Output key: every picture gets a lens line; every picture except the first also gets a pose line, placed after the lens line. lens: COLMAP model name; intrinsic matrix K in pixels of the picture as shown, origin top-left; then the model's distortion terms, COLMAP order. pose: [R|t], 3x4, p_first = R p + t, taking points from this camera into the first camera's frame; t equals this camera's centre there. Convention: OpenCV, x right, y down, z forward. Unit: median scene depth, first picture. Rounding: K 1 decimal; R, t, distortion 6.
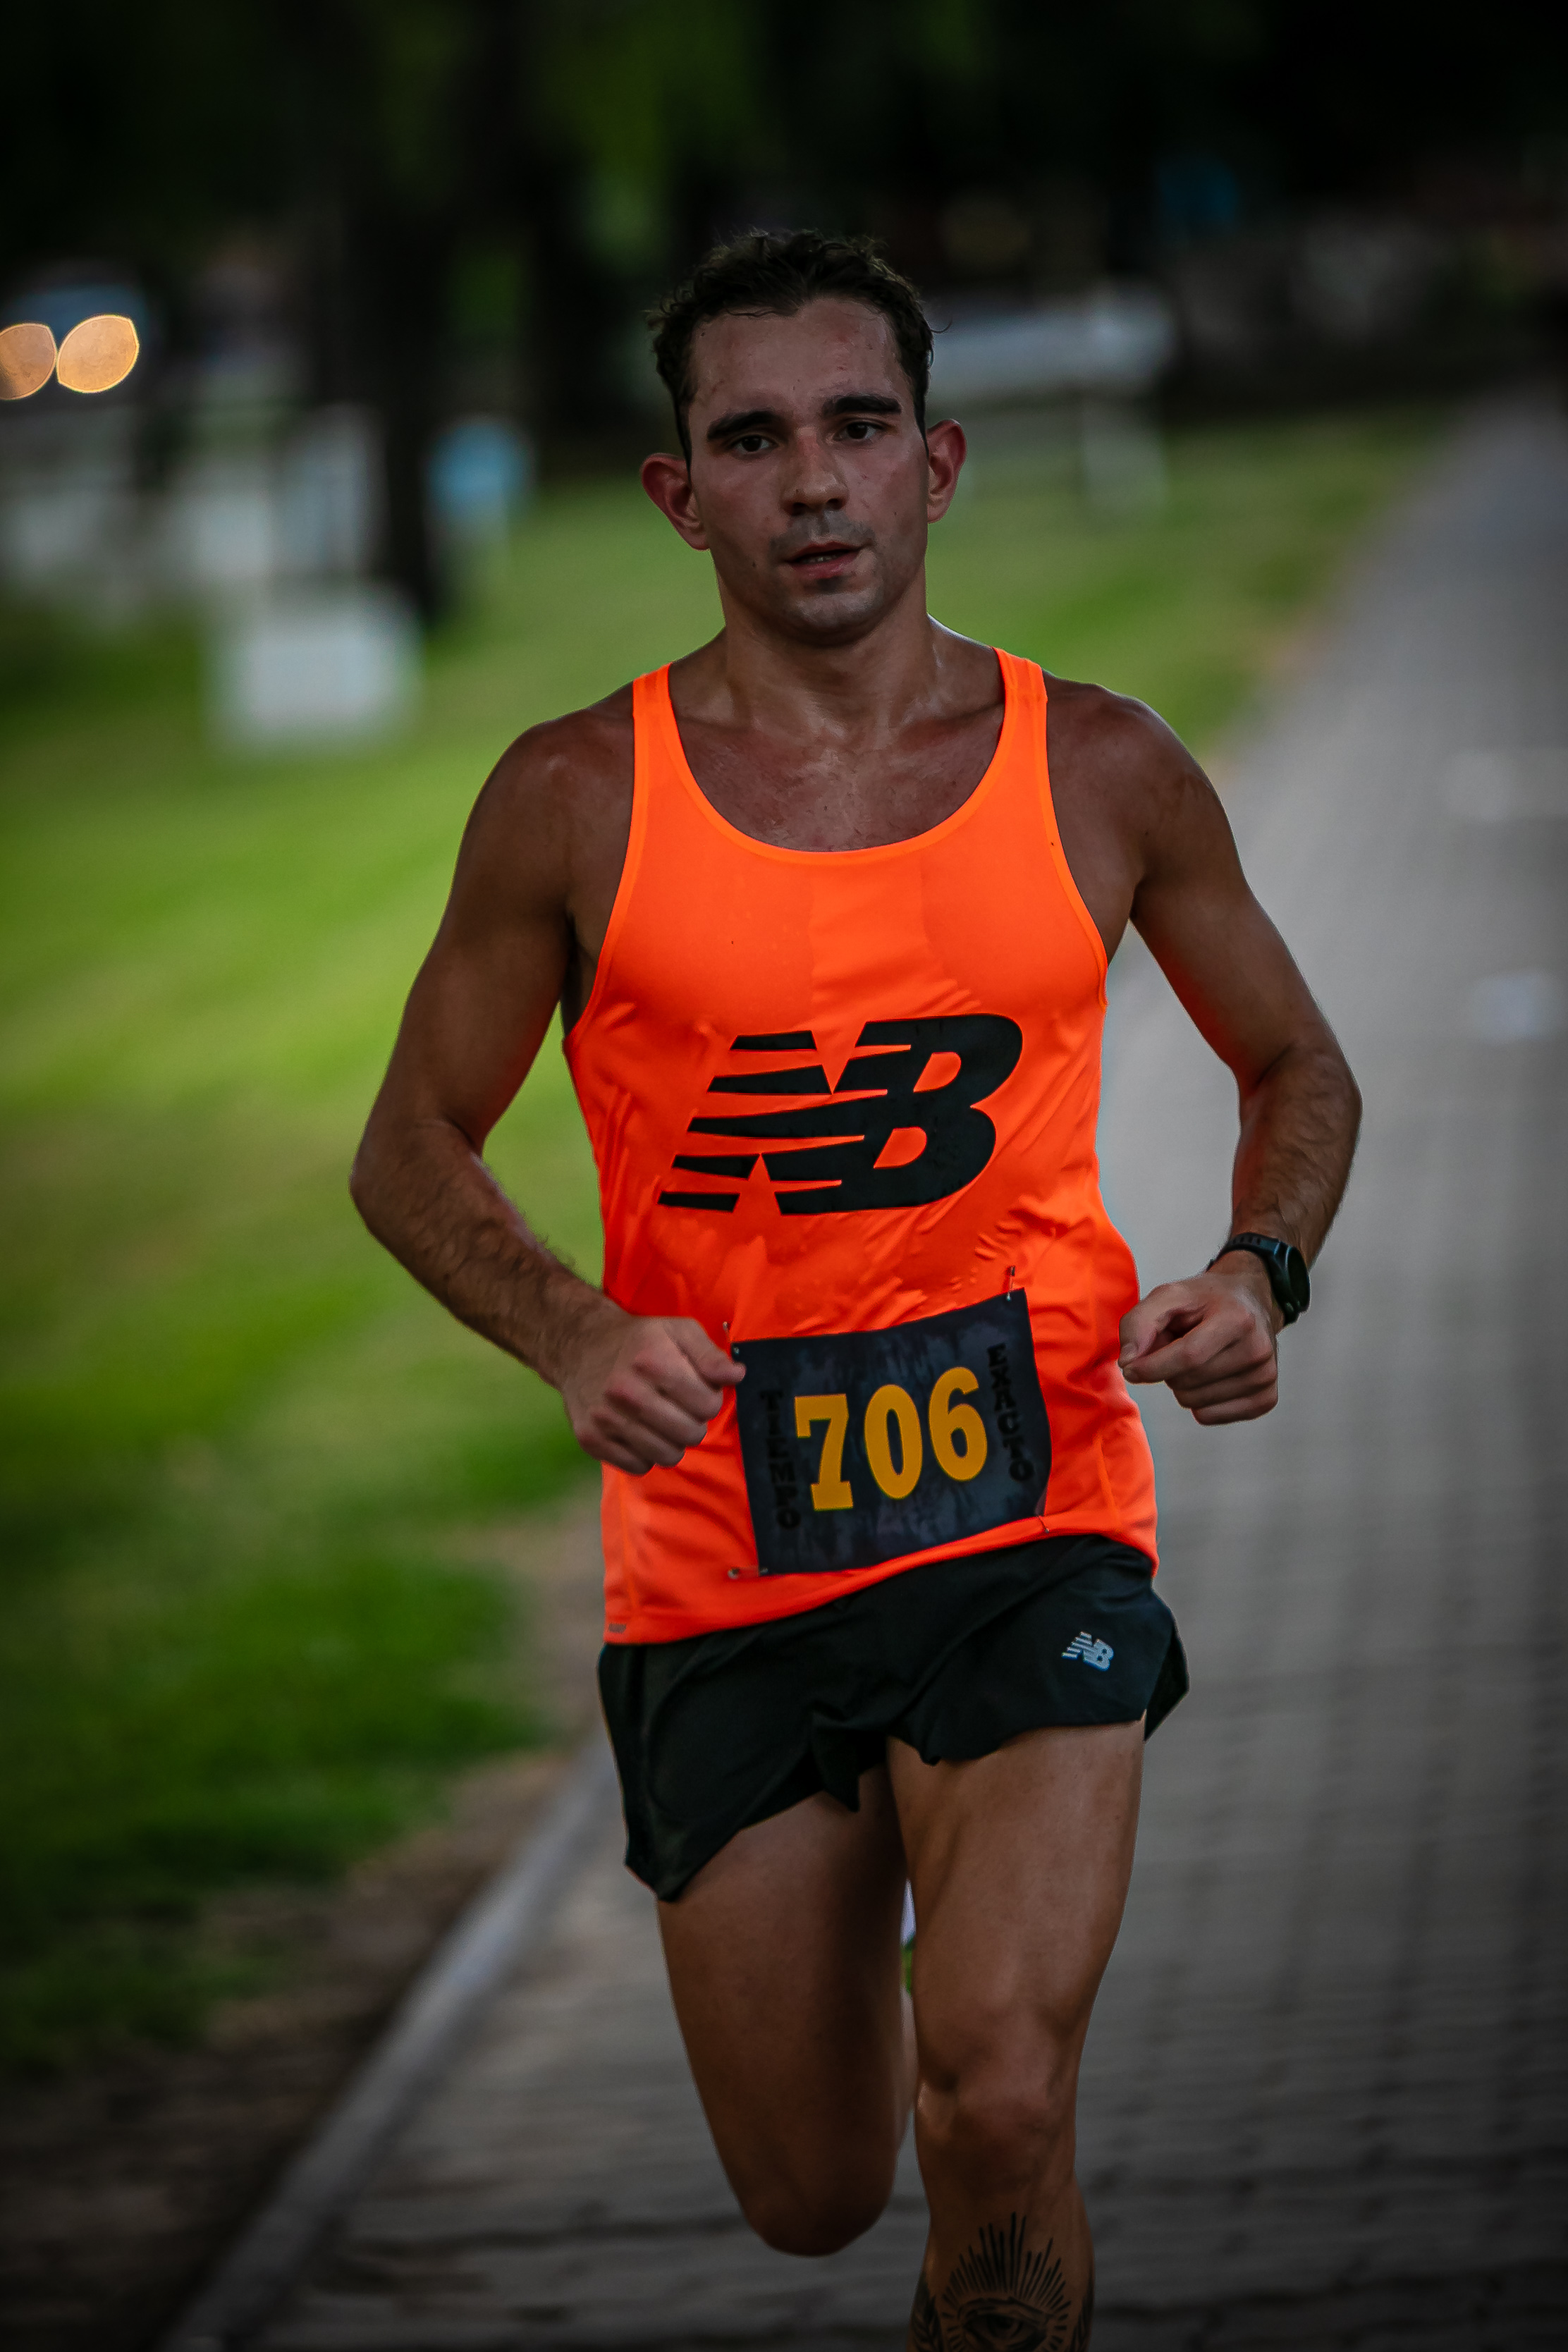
lens RADIAL K [[13523.5, 0, 783.8], [0, 13523.5, 1175.9], [0, 0, 1]] dist [-0.233099, 0.000000]
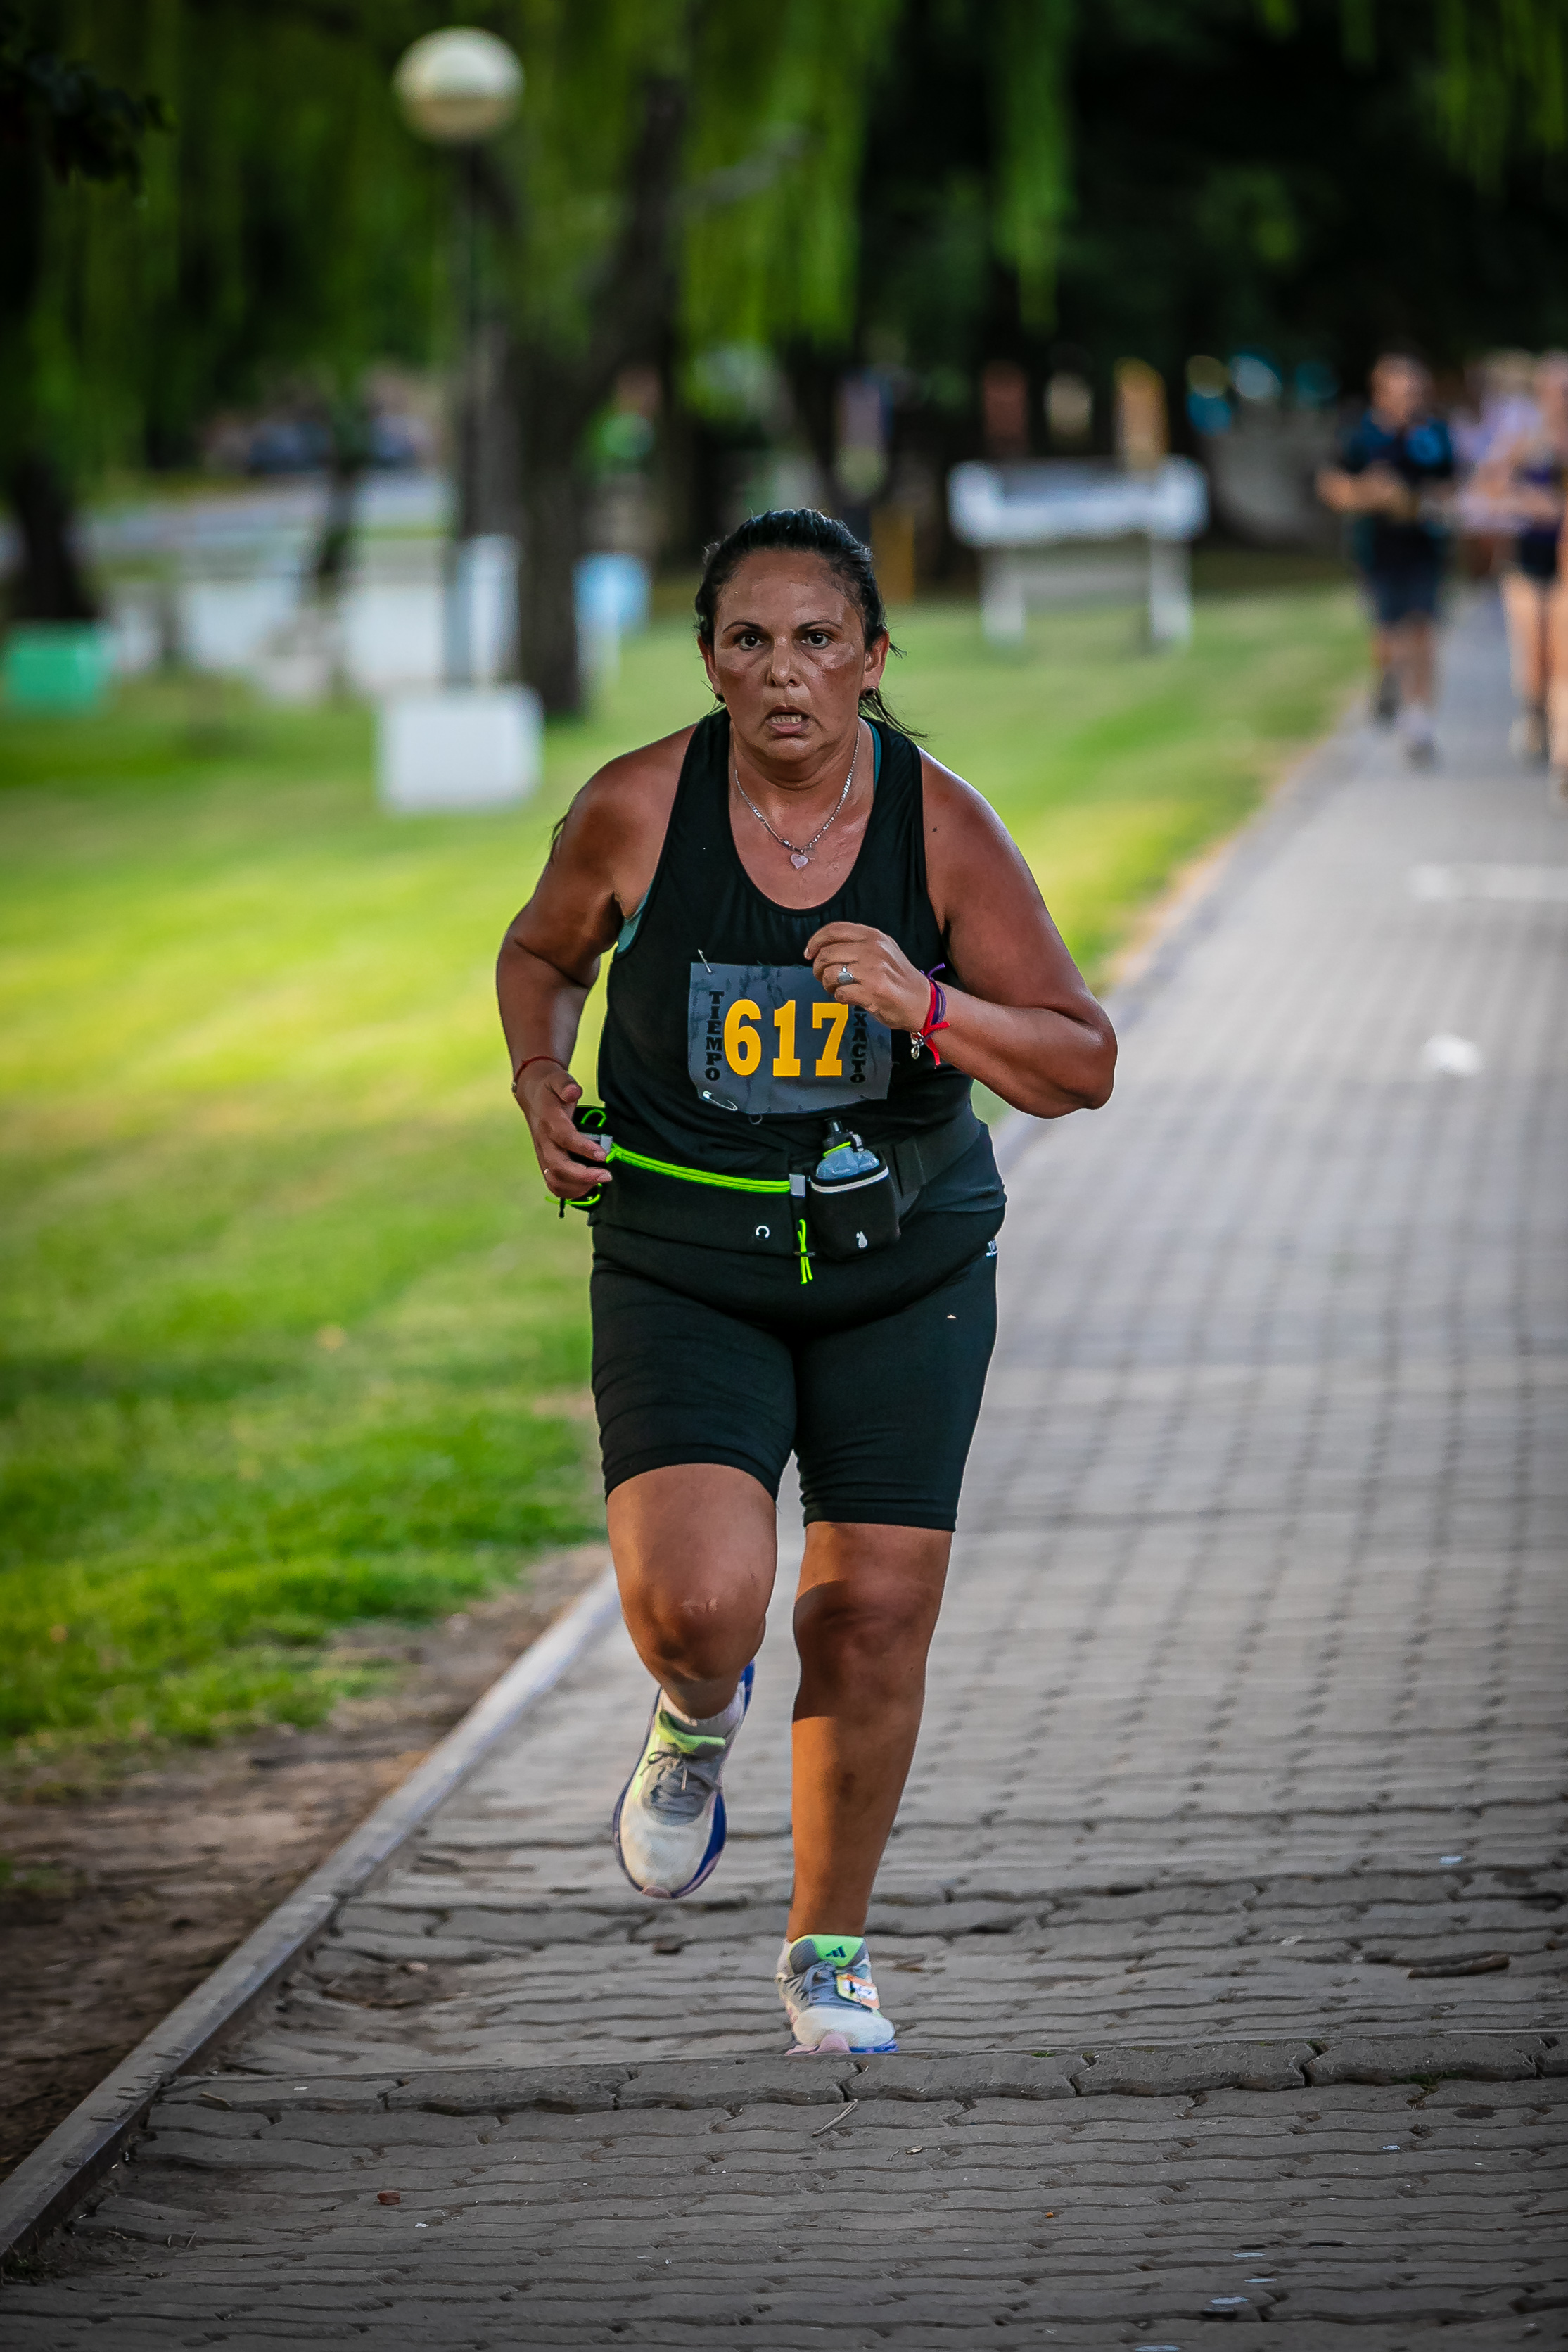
lens RADIAL K [[12003.9, 0, 784.5], [0, 12003.9, 1175.8], [0, 0, 1]] dist [-0.076685, 0.000000]
pose [[0.999301, 0.036752, -0.006864, 0.007156], [-0.036786, 0.999312, -0.004815, 0.012653], [0.006682, 0.005064, 0.999965, -0.157830]]
